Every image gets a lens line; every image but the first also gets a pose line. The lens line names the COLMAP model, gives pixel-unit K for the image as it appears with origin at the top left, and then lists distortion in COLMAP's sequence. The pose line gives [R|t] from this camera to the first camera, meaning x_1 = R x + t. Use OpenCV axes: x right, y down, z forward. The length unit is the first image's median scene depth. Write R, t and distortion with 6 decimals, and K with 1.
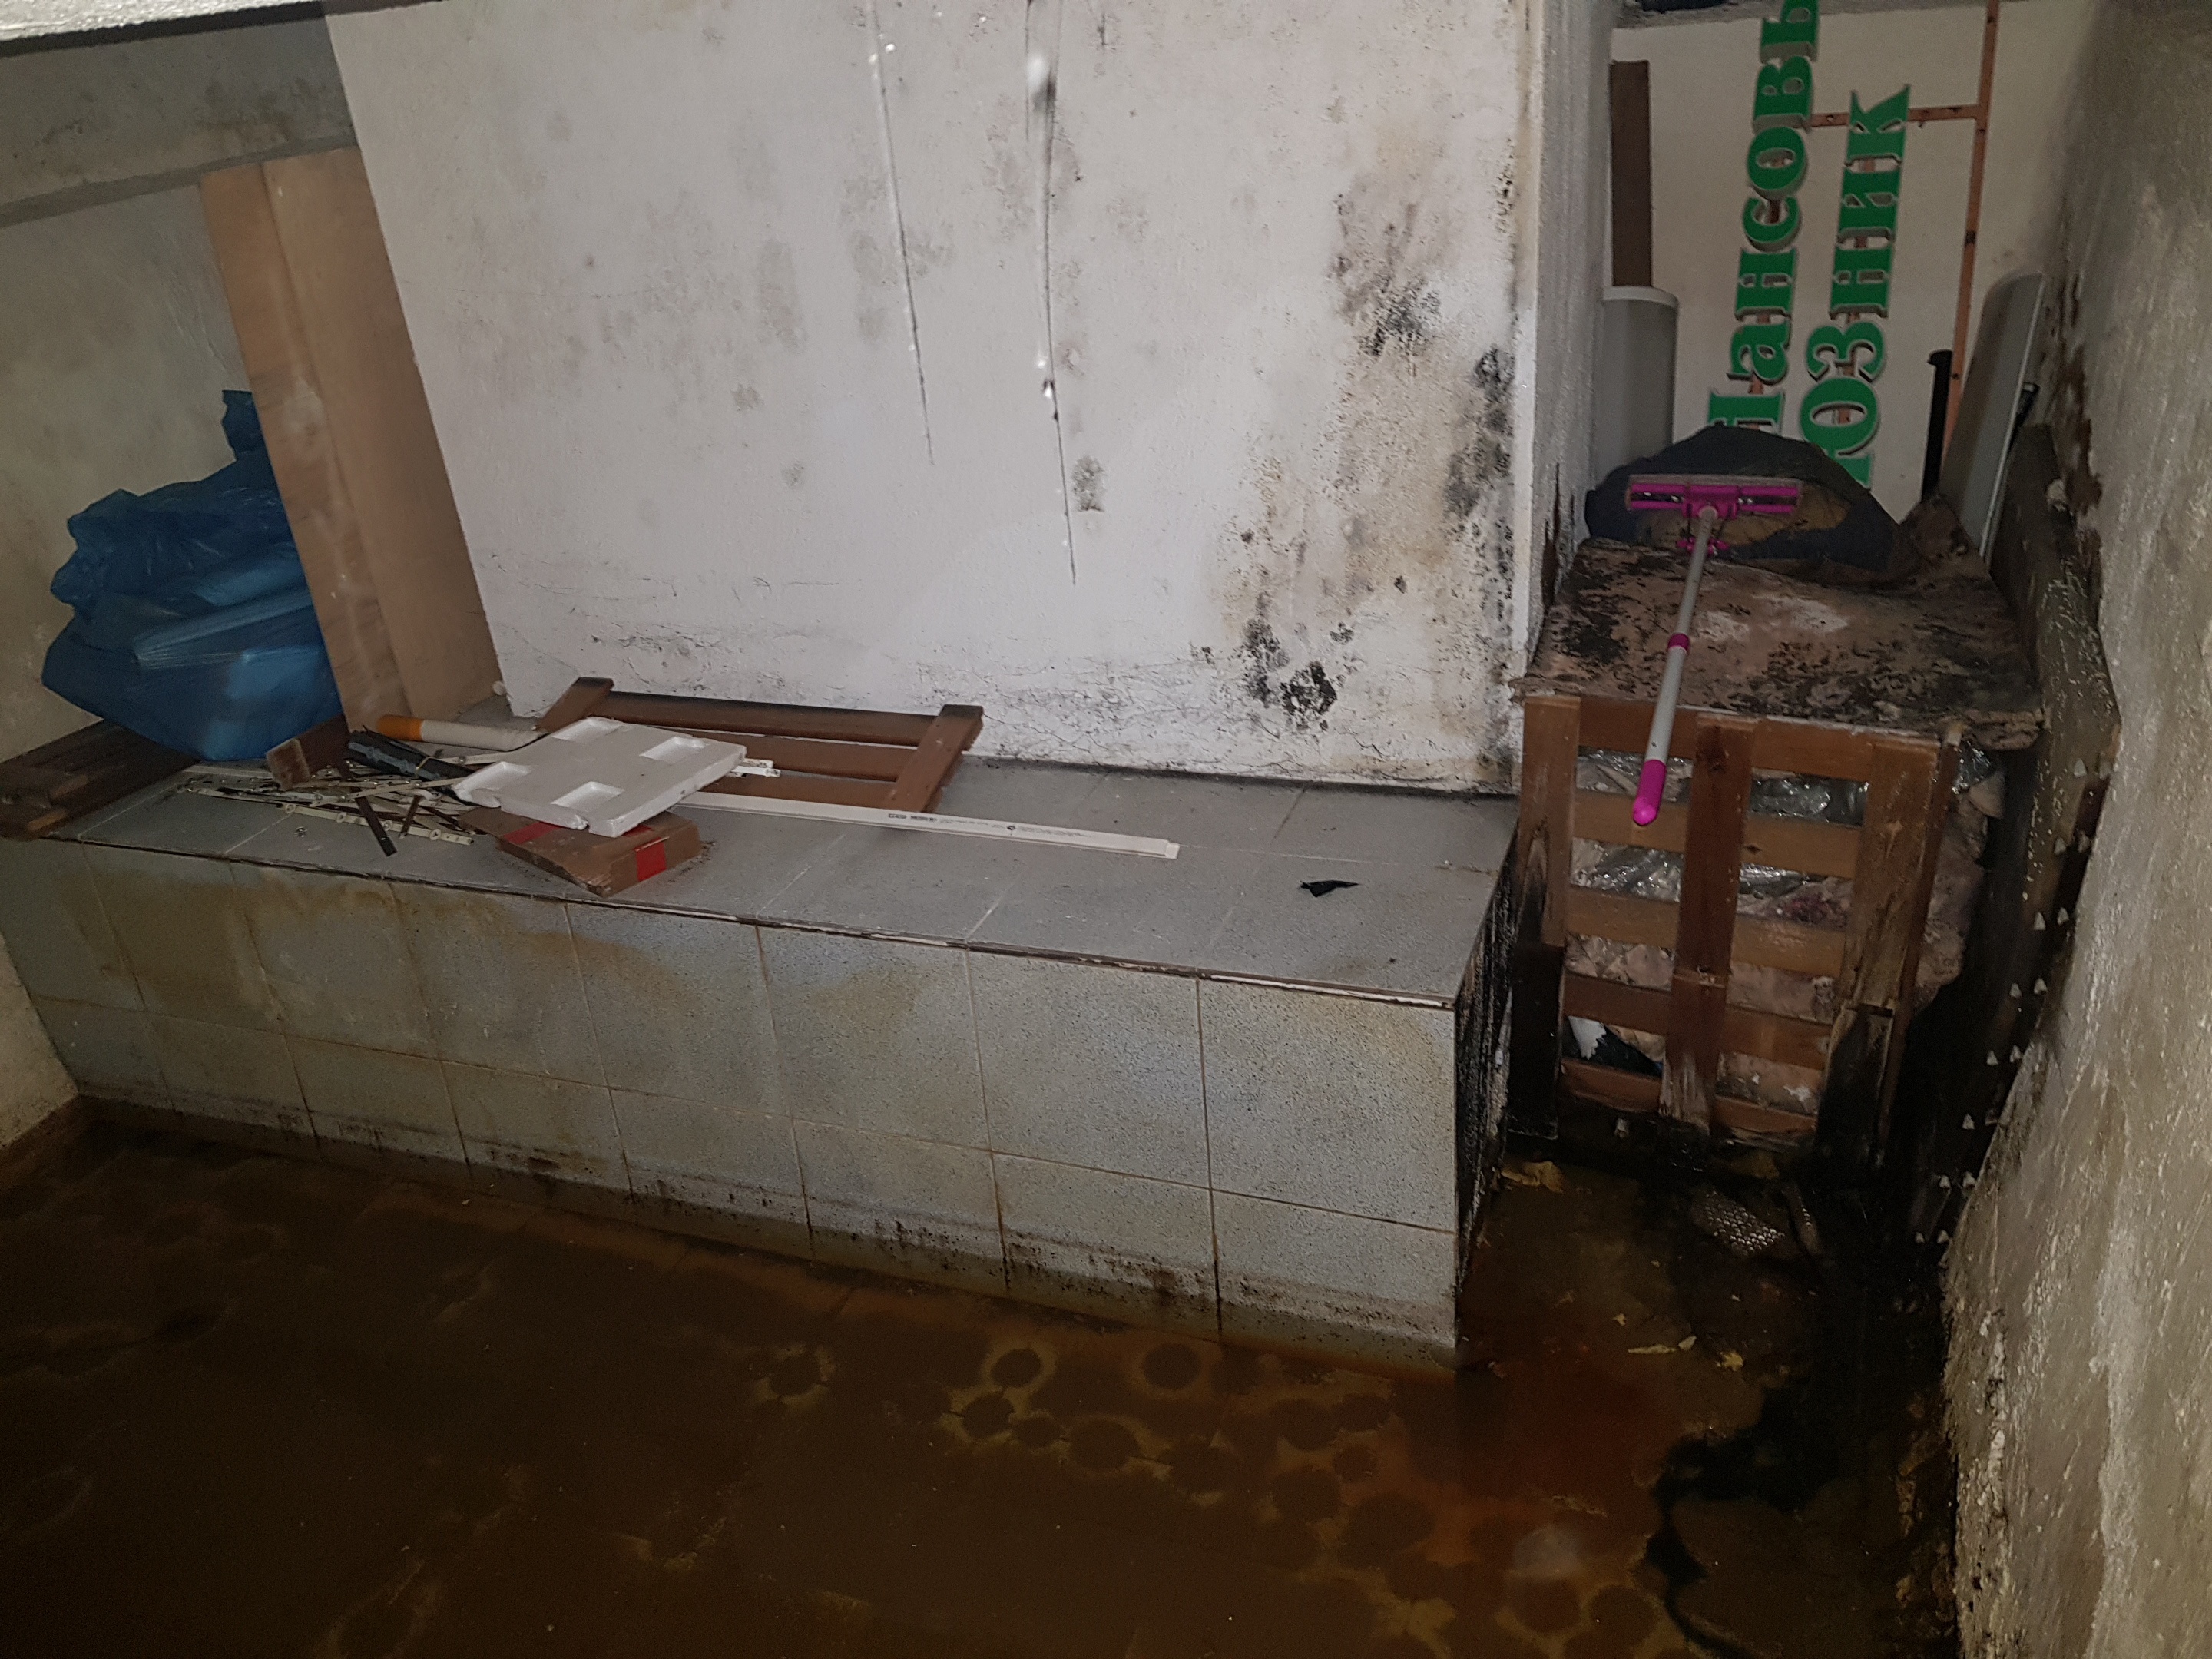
lens RADIAL K [[1583.1, 0, 1106.0], [0, 1583.1, 829.5], [0, 0, 1]] dist [-0.044219, -0.004930]
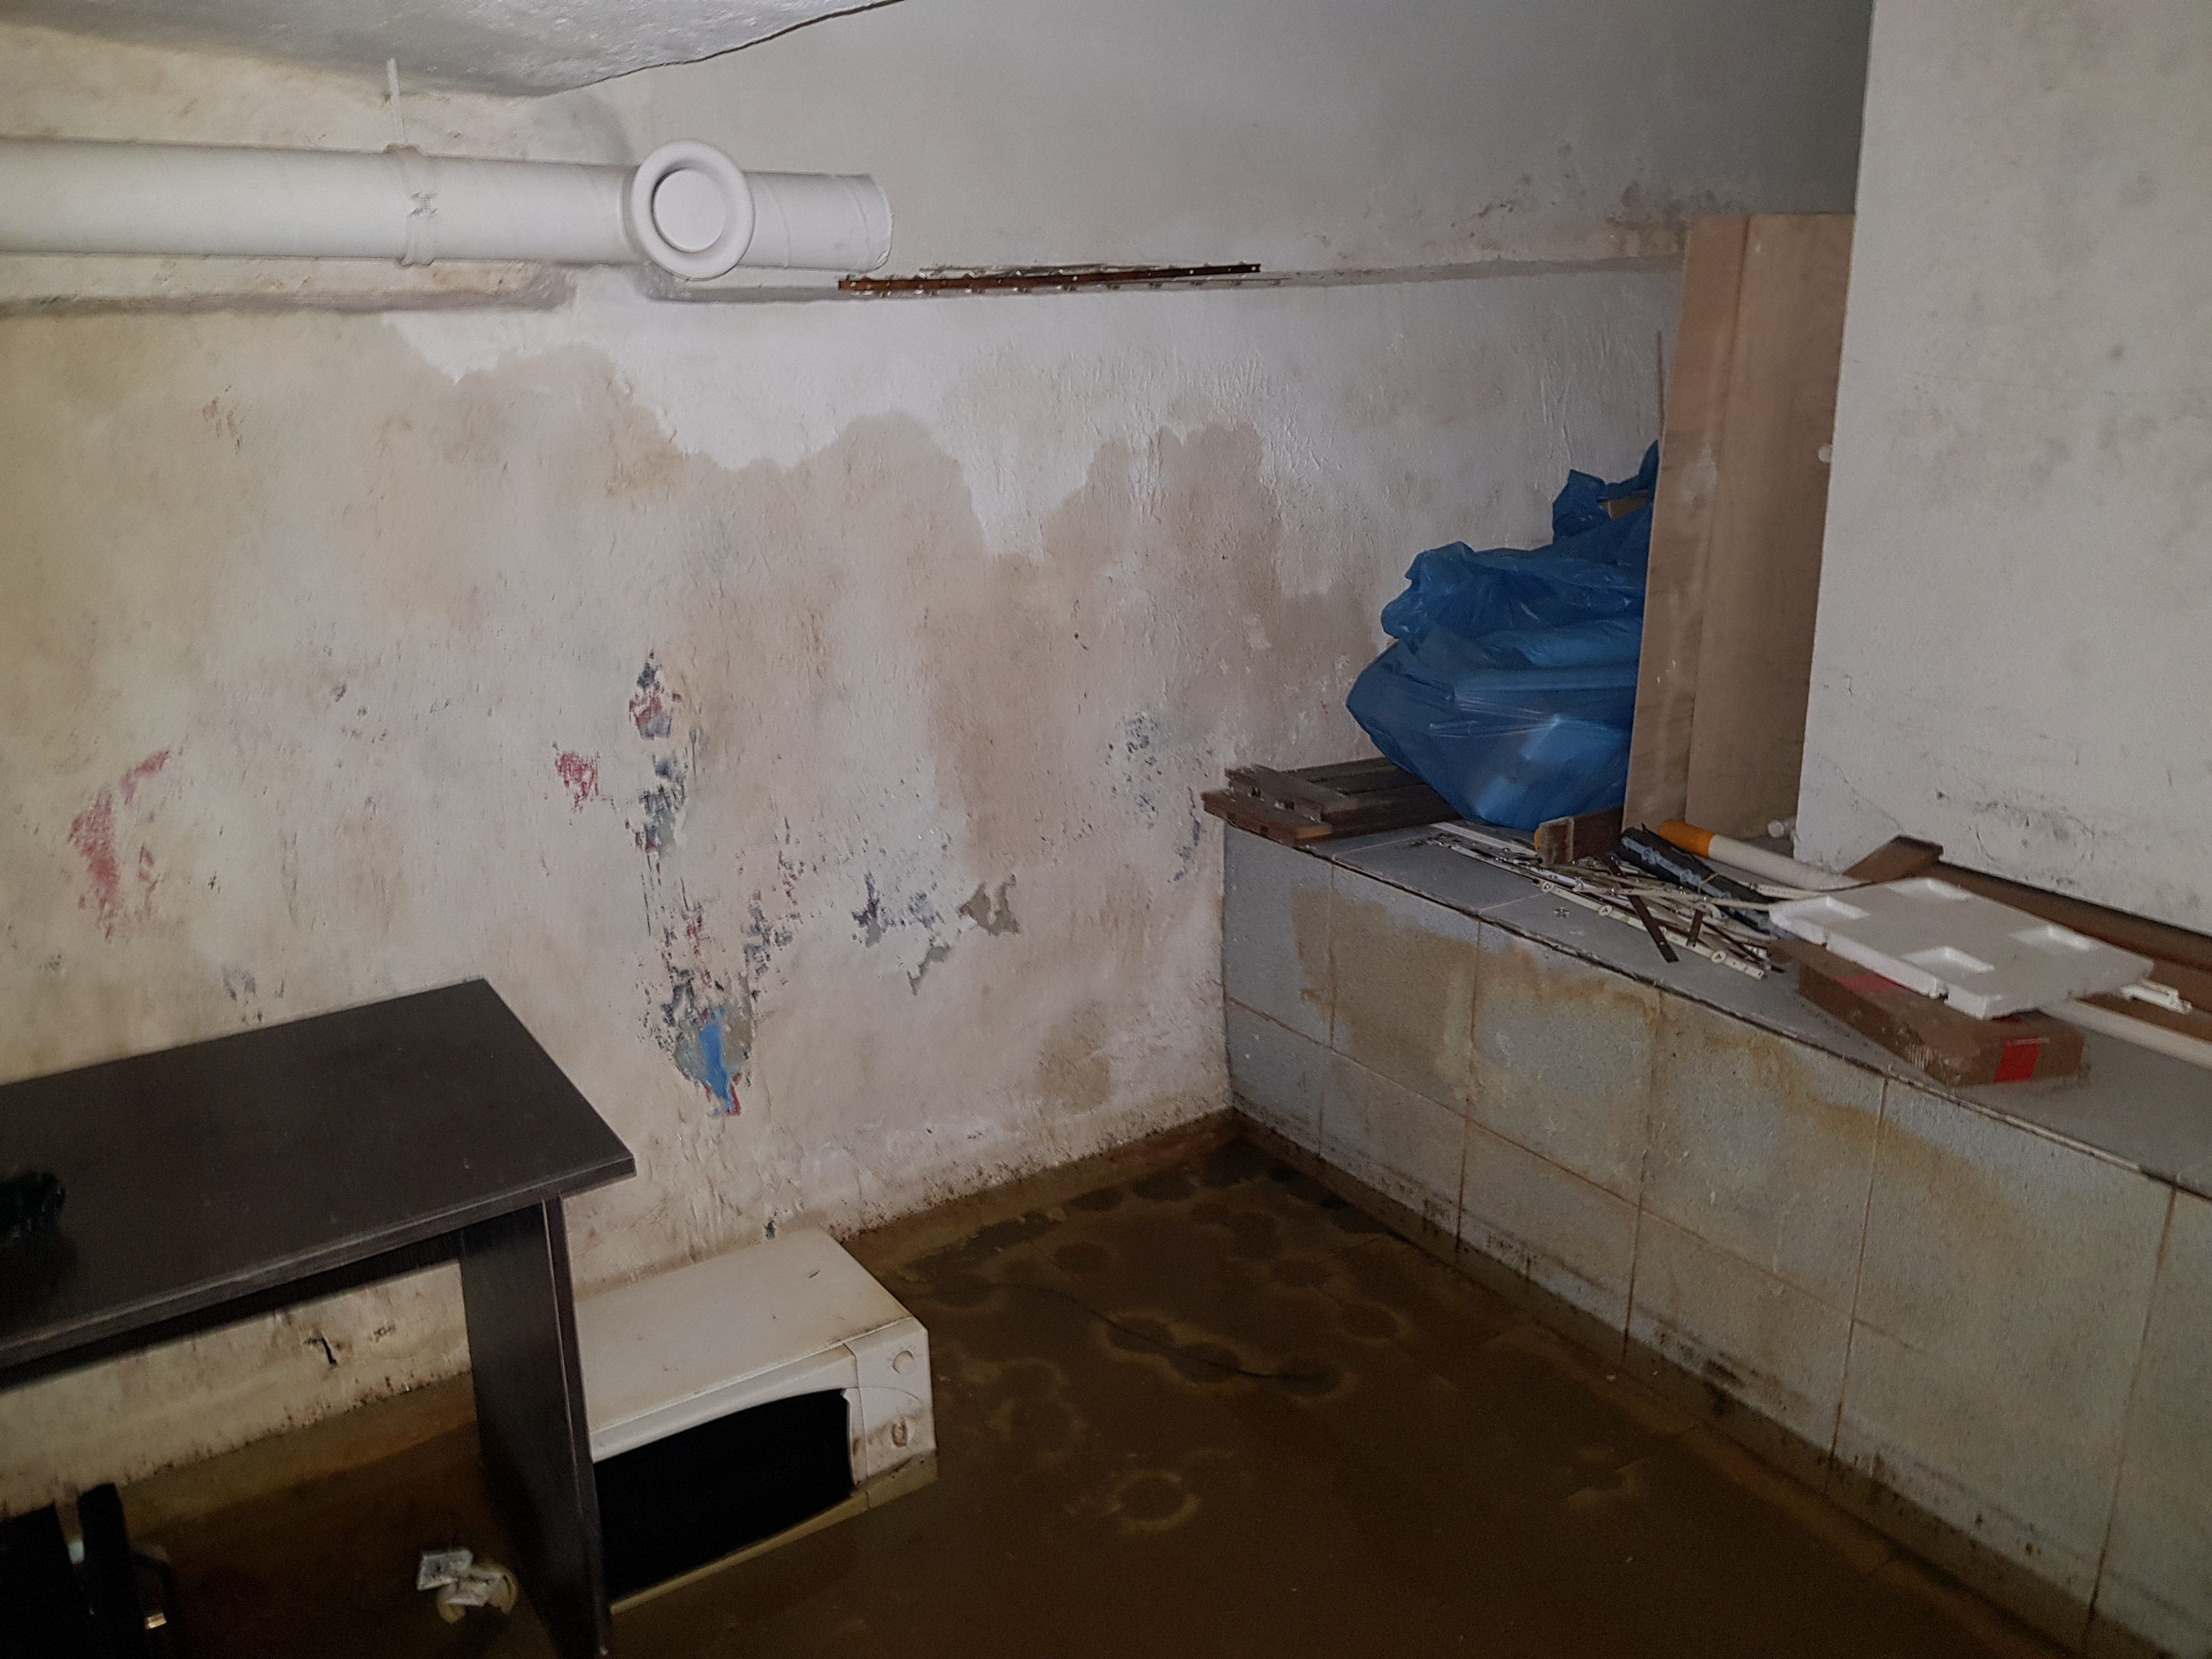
lens RADIAL K [[1583.1, 0, 1106.0], [0, 1583.1, 829.5], [0, 0, 1]] dist [-0.044219, -0.004930]
pose [[0.790948, 0.239318, -0.563142, -0.212627], [-0.318968, 0.946663, -0.045695, 0.080160], [0.522170, 0.215767, 0.825096, 0.088723]]
